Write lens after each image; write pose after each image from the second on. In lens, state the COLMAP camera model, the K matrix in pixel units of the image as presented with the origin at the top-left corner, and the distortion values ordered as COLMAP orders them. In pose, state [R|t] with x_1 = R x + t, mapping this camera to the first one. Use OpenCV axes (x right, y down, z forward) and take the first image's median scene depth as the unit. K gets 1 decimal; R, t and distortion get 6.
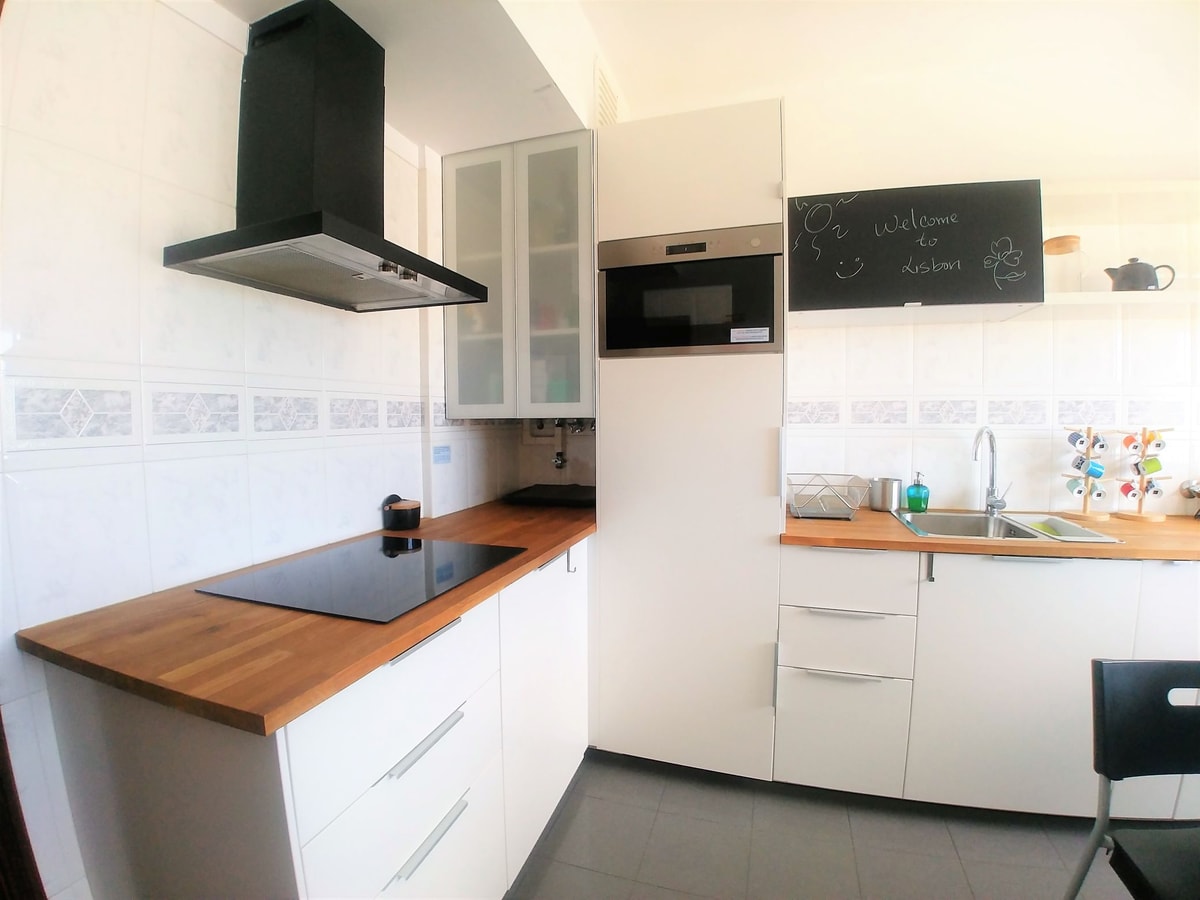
lens RADIAL K [[552.2, 0, 585.2], [0, 552.2, 444.4], [0, 0, 1]] dist [-0.058166, -0.011799]
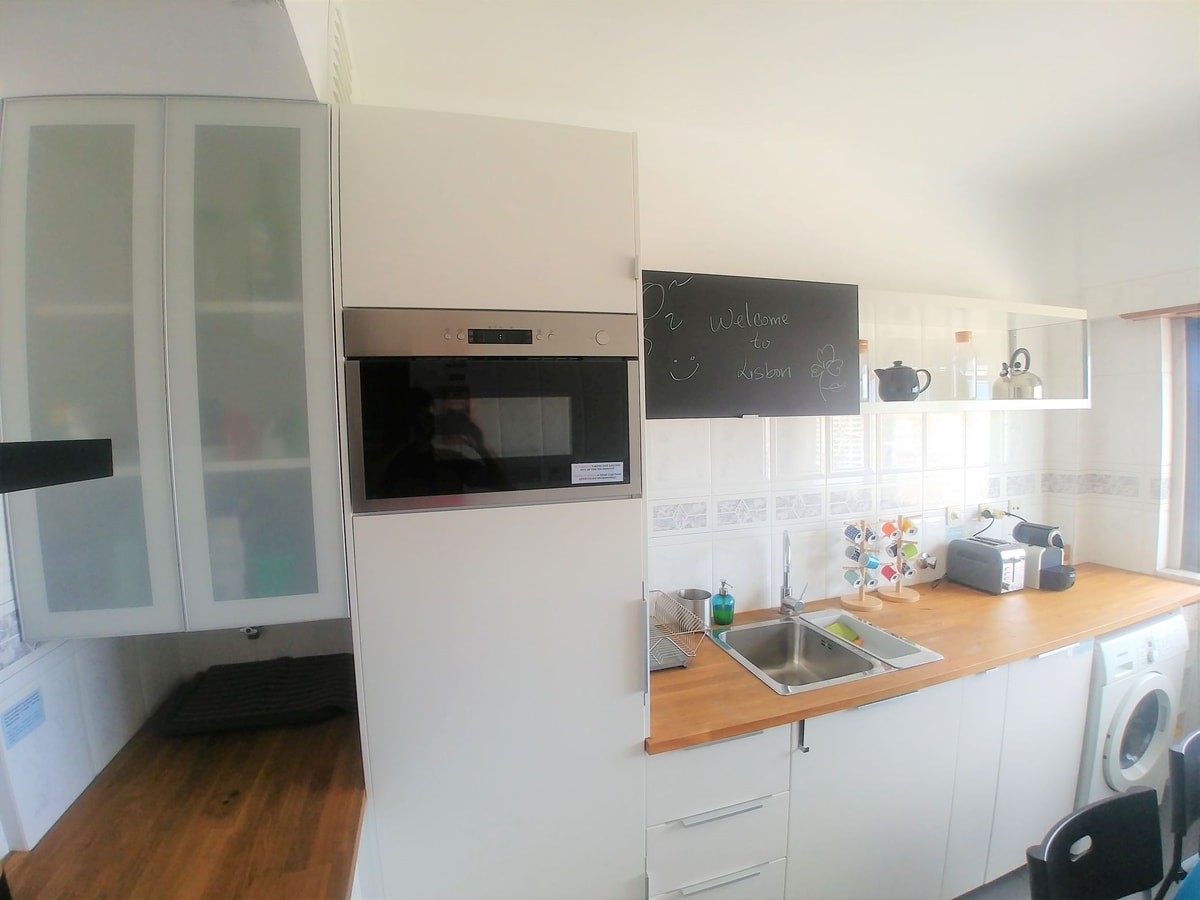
lens RADIAL K [[545.7, 0, 600.0], [0, 545.7, 450.0], [0, 0, 1]] dist [-0.064642, -0.001326]
pose [[0.826939, -0.043411, 0.560613, -0.070940], [0.049529, 0.998763, 0.004281, -0.212022], [-0.560105, 0.024227, 0.828067, 0.399685]]
